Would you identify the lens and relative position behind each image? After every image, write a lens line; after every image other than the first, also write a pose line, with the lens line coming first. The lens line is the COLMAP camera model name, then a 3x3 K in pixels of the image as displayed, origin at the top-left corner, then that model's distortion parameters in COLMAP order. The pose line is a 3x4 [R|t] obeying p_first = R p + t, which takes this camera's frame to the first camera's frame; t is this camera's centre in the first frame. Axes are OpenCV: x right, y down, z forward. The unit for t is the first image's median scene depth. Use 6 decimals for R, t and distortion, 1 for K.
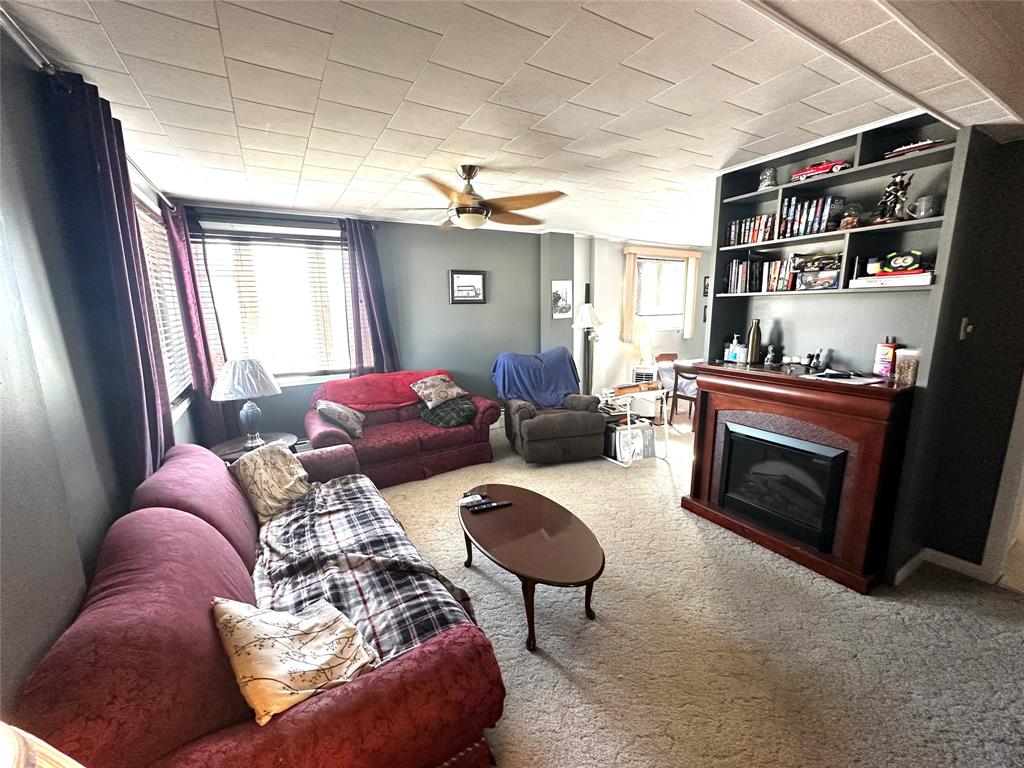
lens RADIAL K [[407.4, 0, 512.9], [0, 407.4, 382.0], [0, 0, 1]] dist [-0.003009, 0.000483]
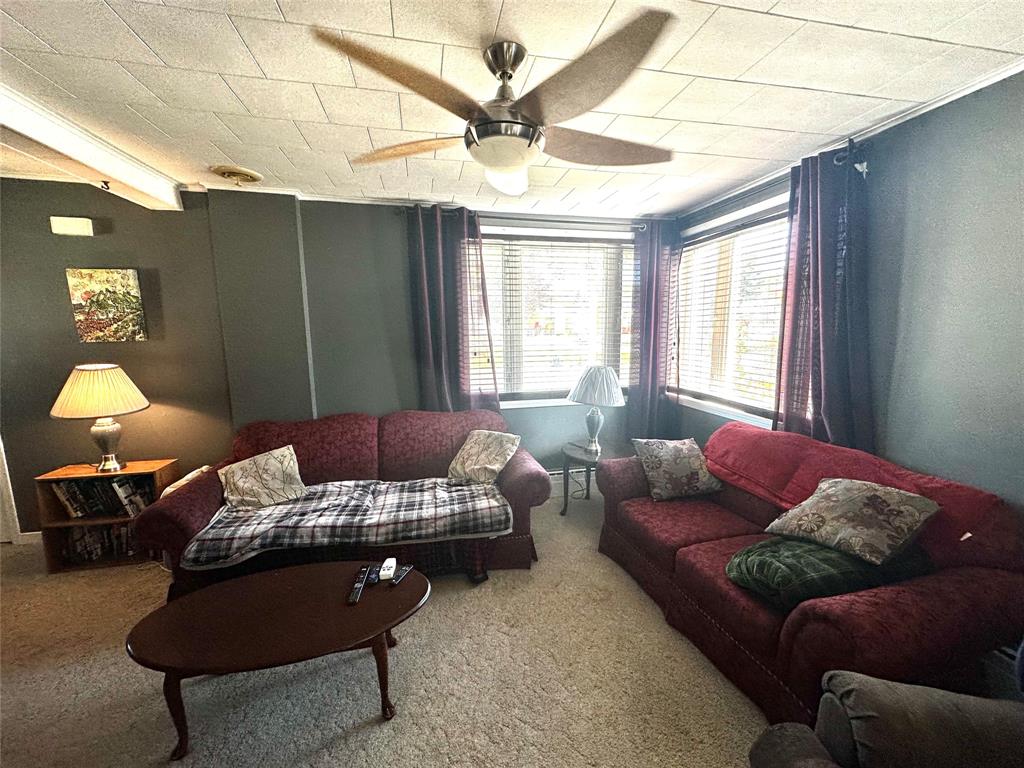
lens RADIAL K [[407.4, 0, 512.4], [0, 407.4, 382.1], [0, 0, 1]] dist [-0.003009, 0.000483]
pose [[-0.309020, 0.145597, -0.939845, 0.393734], [-0.160461, 0.966064, 0.202418, -0.191990], [0.937421, 0.213360, -0.275171, 1.082008]]
